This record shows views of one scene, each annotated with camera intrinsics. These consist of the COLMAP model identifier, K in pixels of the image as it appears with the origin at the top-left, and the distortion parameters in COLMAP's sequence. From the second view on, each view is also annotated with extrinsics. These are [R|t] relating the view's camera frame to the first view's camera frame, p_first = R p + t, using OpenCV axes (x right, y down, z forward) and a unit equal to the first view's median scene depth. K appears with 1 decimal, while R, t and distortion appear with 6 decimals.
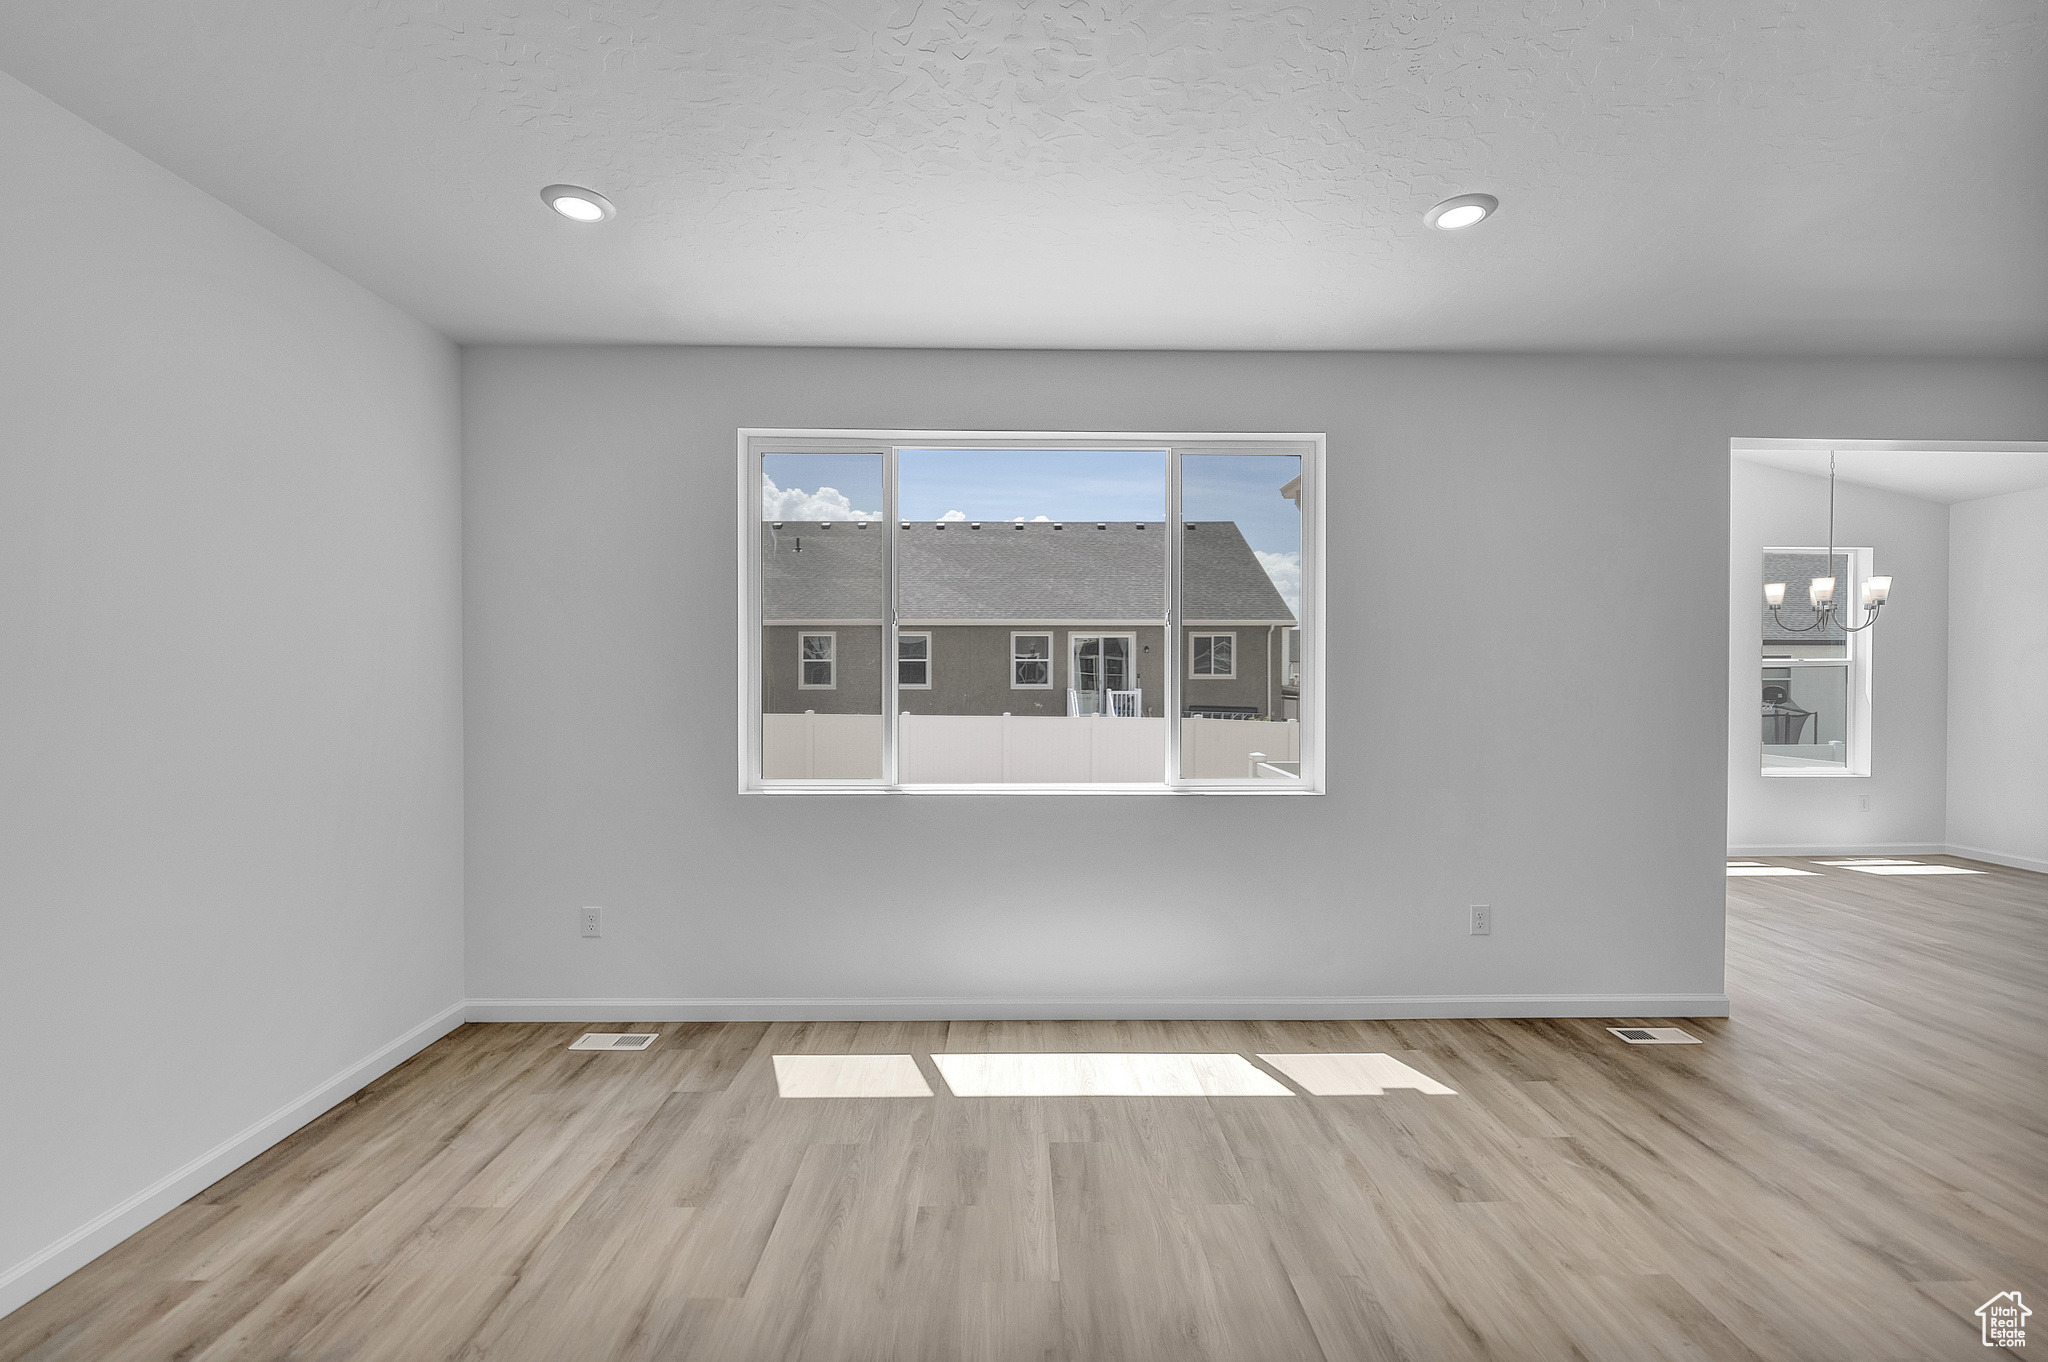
lens RADIAL K [[841.8, 0, 1013.8], [0, 841.8, 660.8], [0, 0, 1]] dist [-0.004832, -0.000804]
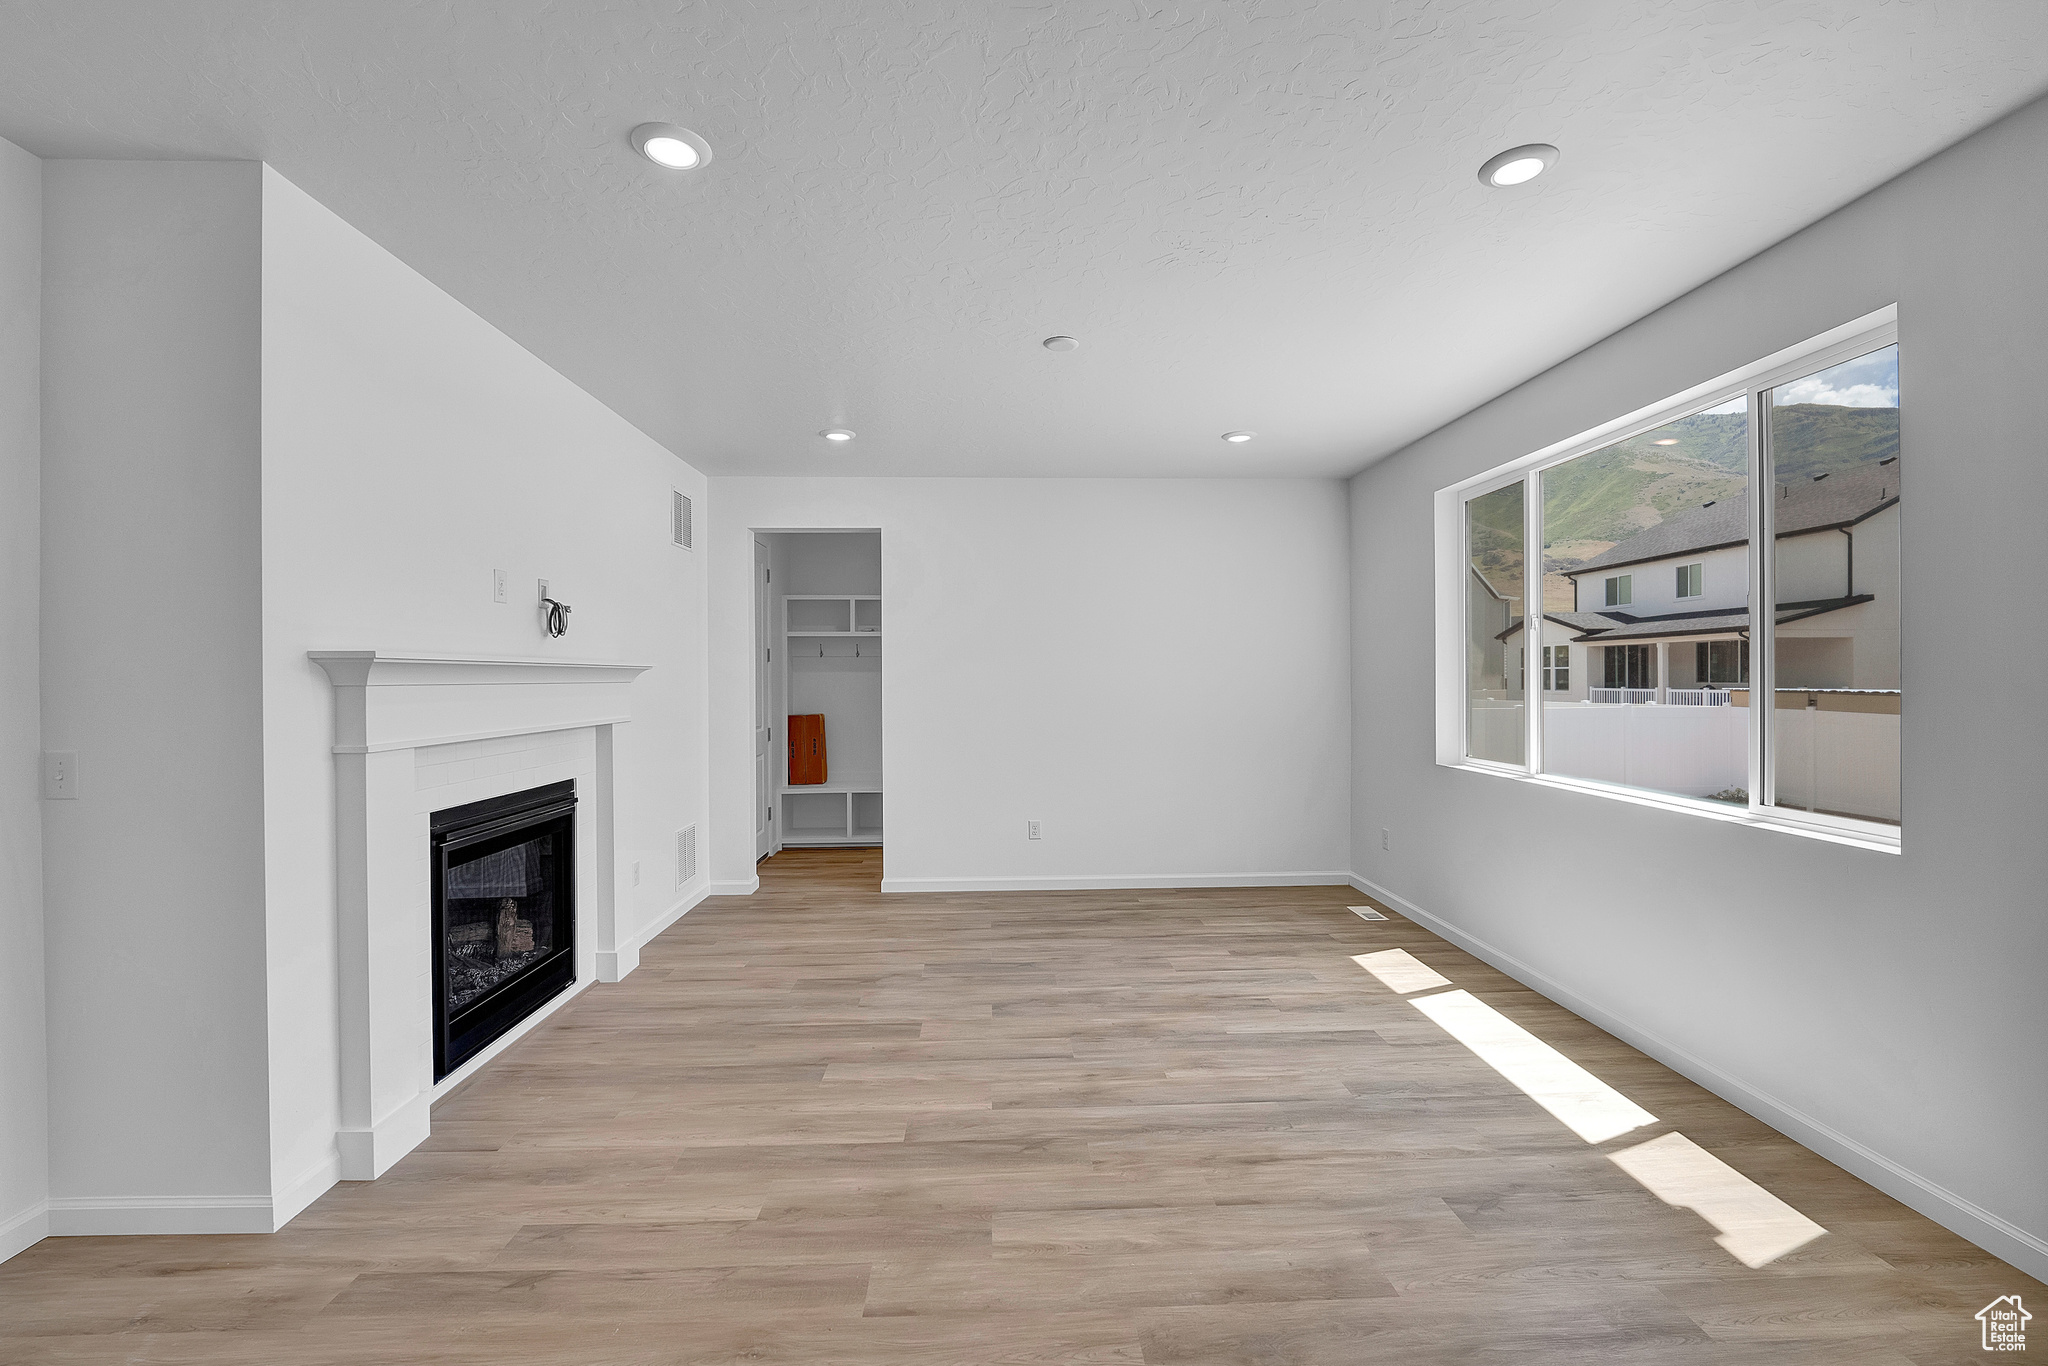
lens RADIAL K [[828.8, 0, 1022.0], [0, 828.8, 686.6], [0, 0, 1]] dist [-0.005817, -0.002541]
pose [[0.038108, 0.008945, -0.999234, 0.994405], [0.018639, 0.999780, 0.009661, 0.015089], [0.999100, -0.018993, 0.037933, 0.321821]]
